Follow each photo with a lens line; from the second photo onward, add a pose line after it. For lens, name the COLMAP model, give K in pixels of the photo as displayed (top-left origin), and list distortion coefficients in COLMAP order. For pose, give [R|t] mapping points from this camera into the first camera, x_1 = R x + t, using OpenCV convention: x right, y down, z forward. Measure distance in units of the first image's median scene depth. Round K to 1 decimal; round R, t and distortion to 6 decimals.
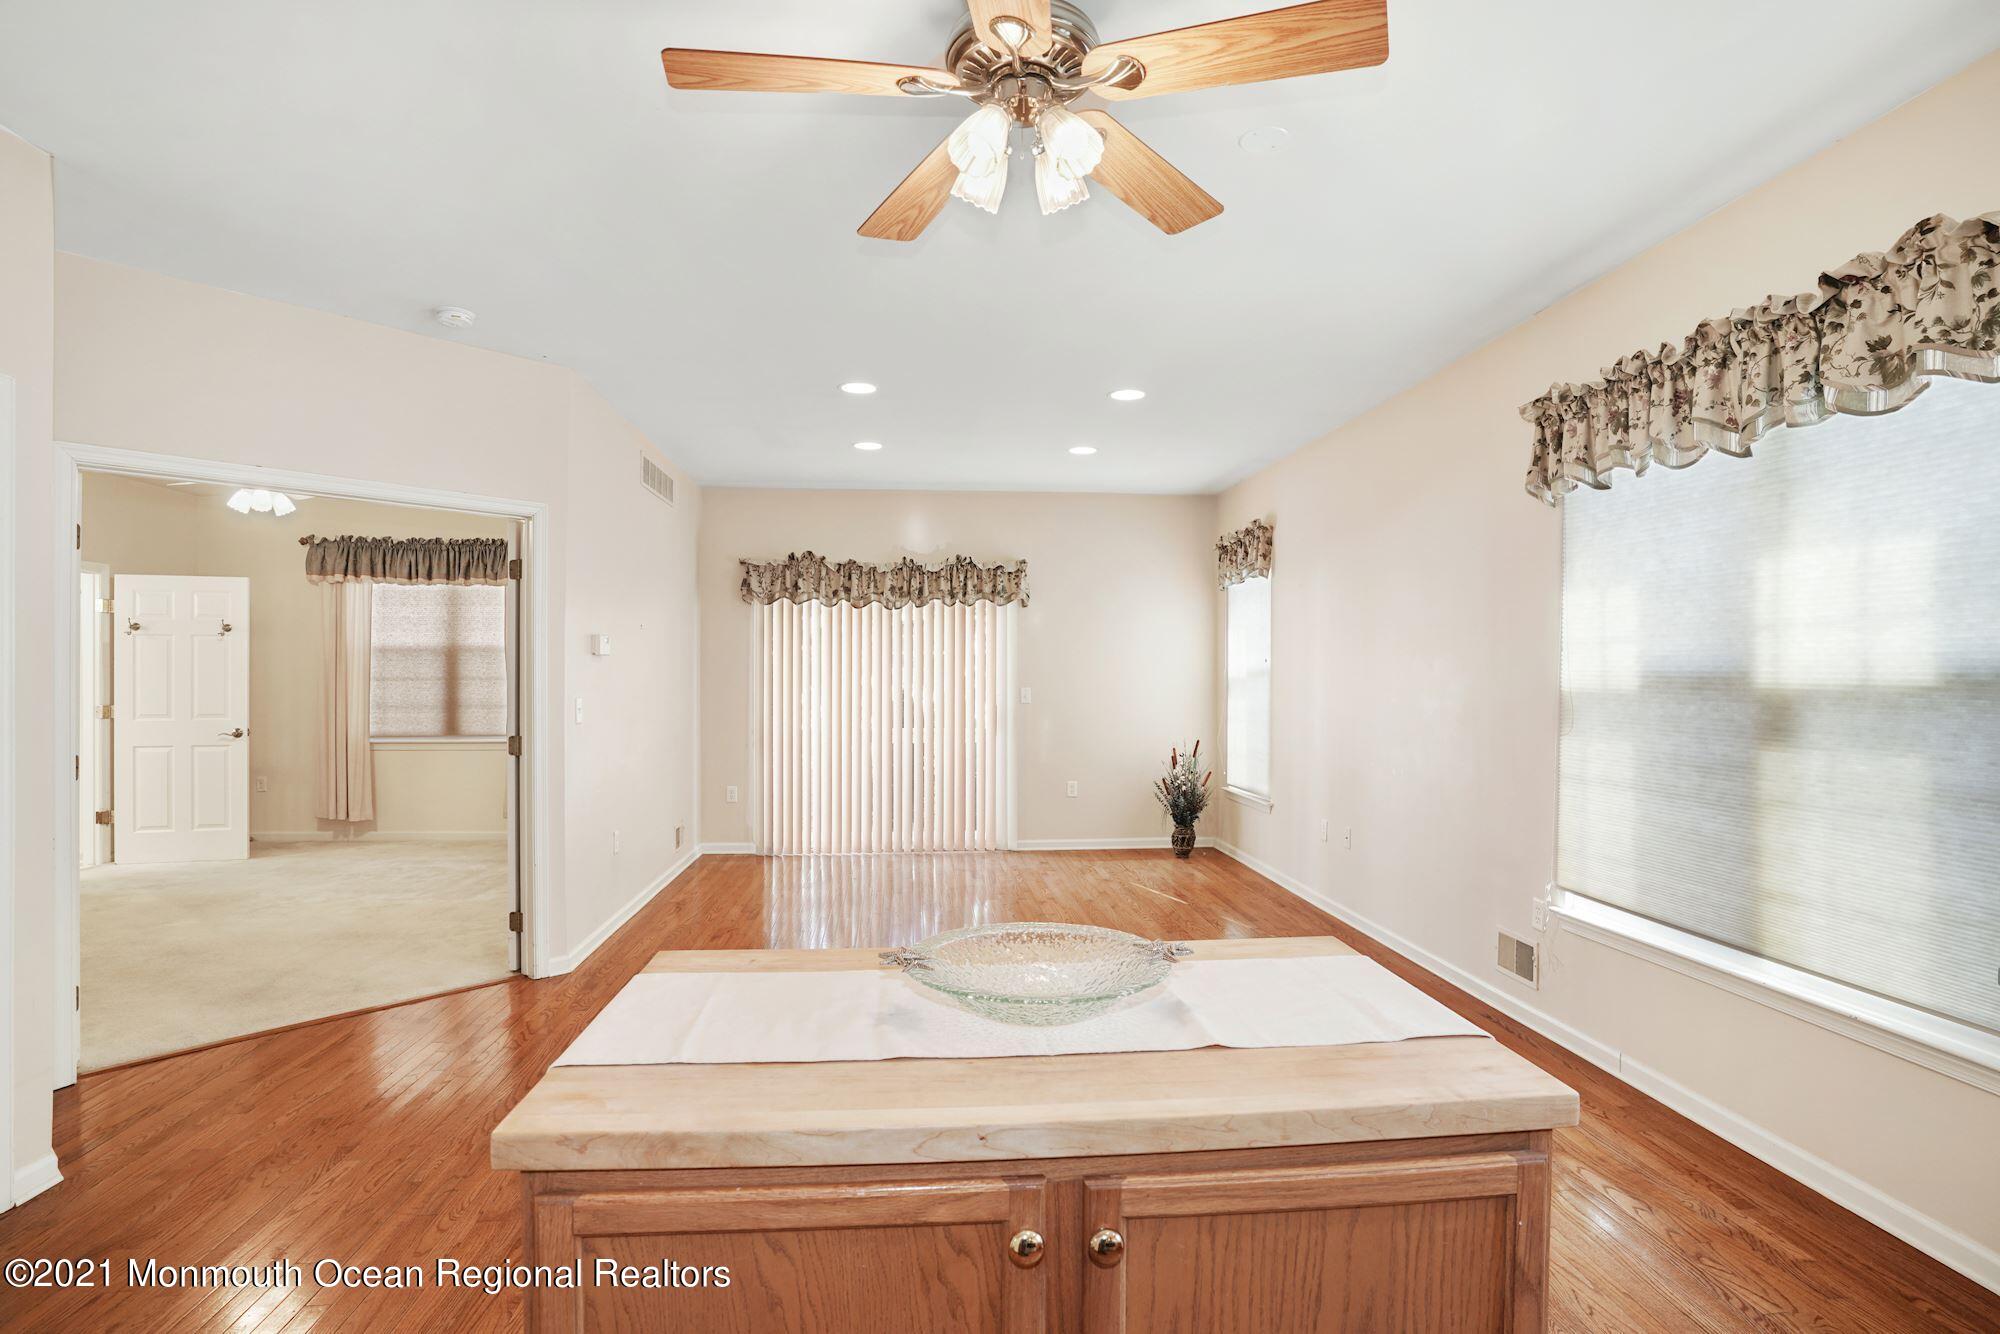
lens RADIAL K [[1007.2, 0, 1004.1], [0, 1007.2, 672.4], [0, 0, 1]] dist [-0.035911, 0.008444]
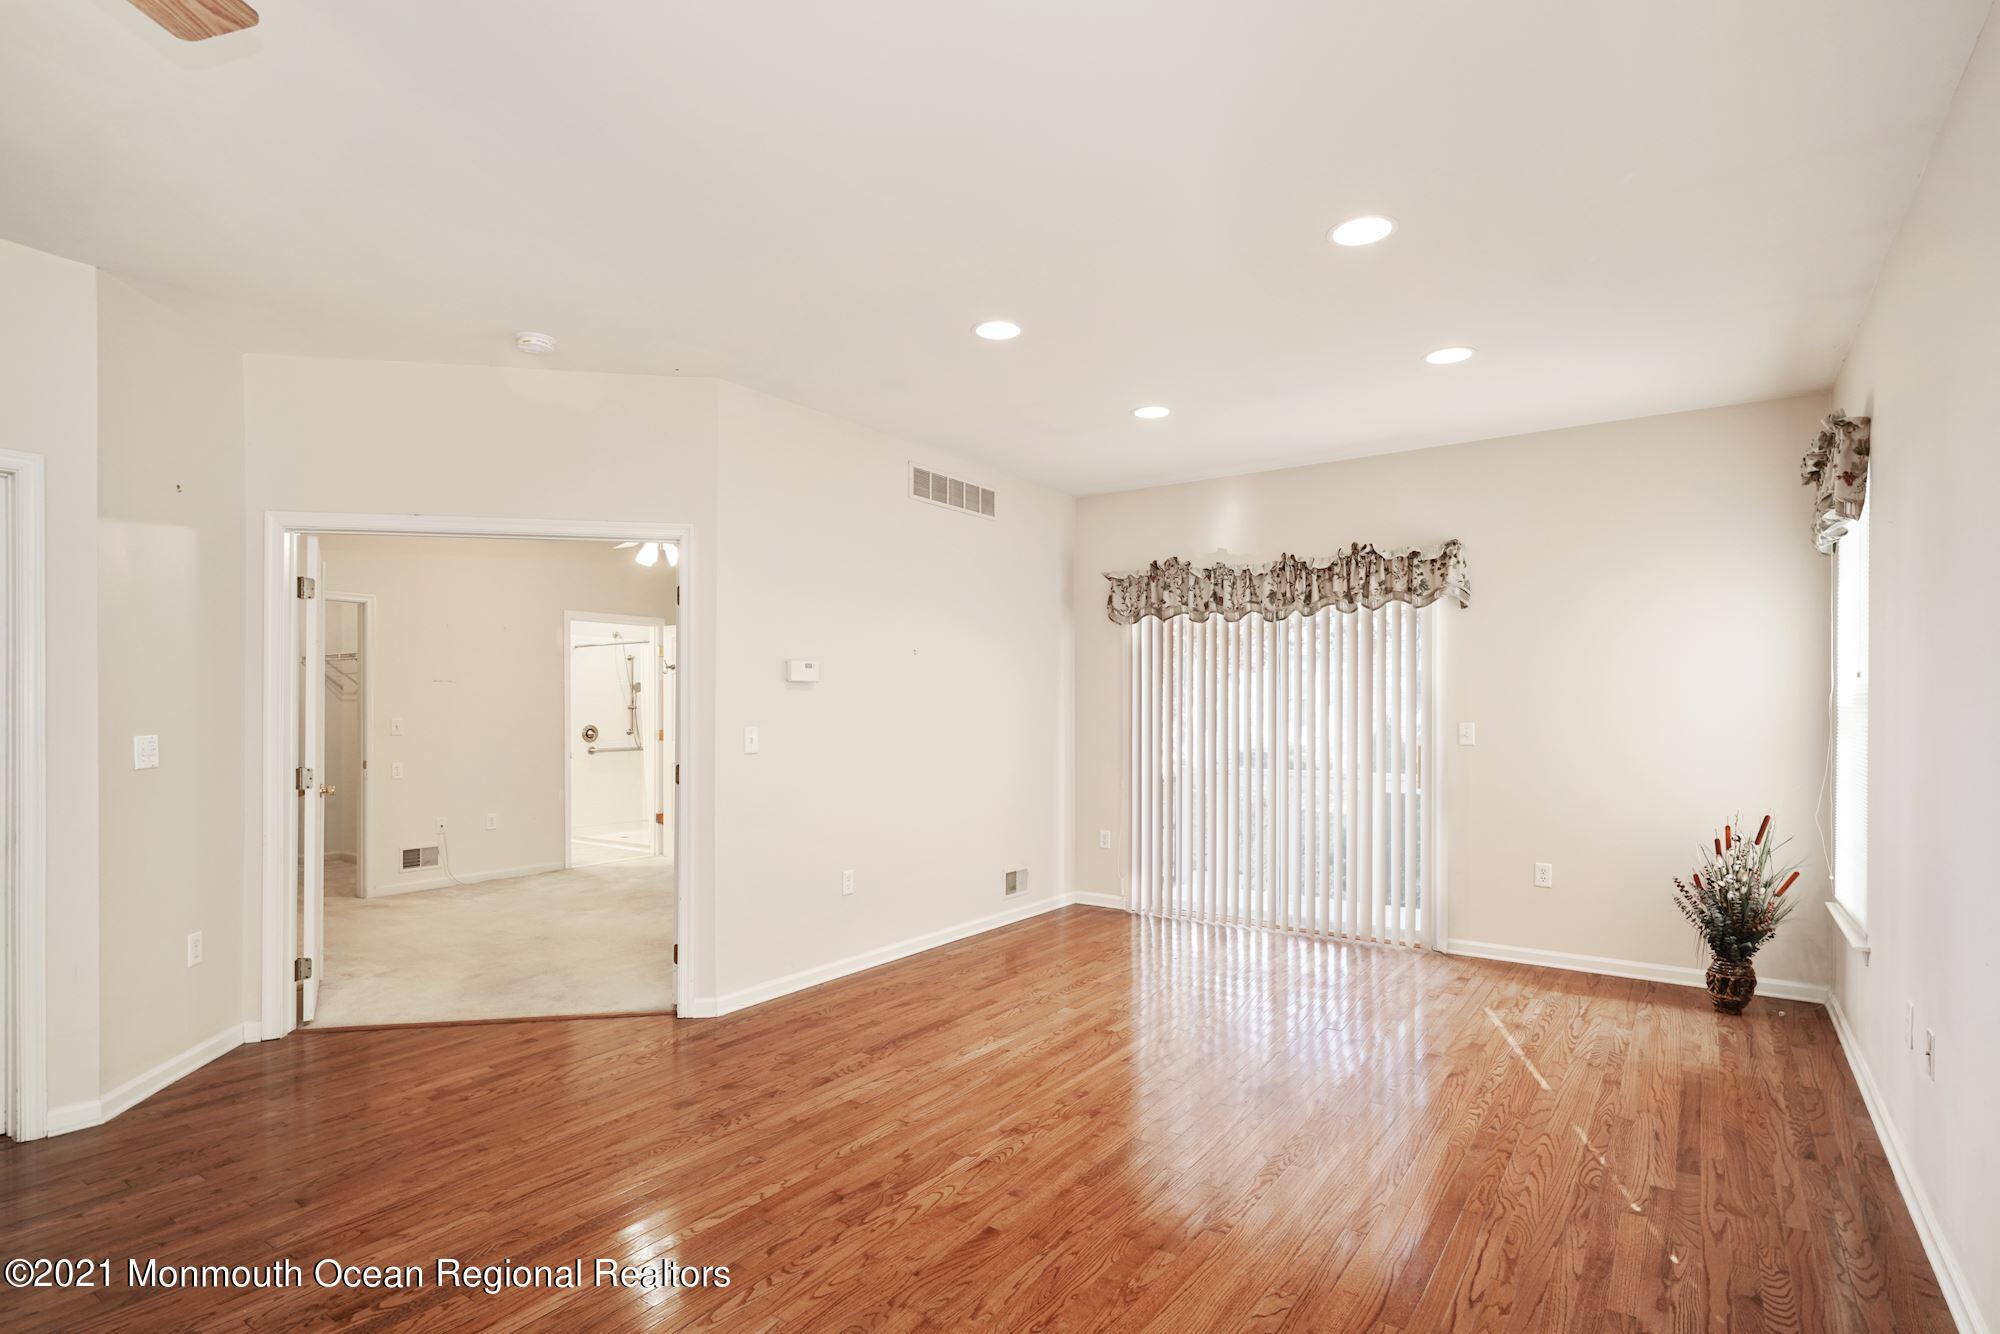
lens RADIAL K [[985.9, 0, 1008.3], [0, 985.9, 714.6], [0, 0, 1]] dist [0.005595, 0.000701]
pose [[0.766525, 0.004183, -0.642201, 0.227335], [0.000084, 0.999978, 0.006614, 0.005092], [0.642215, -0.005124, 0.766508, 0.280151]]
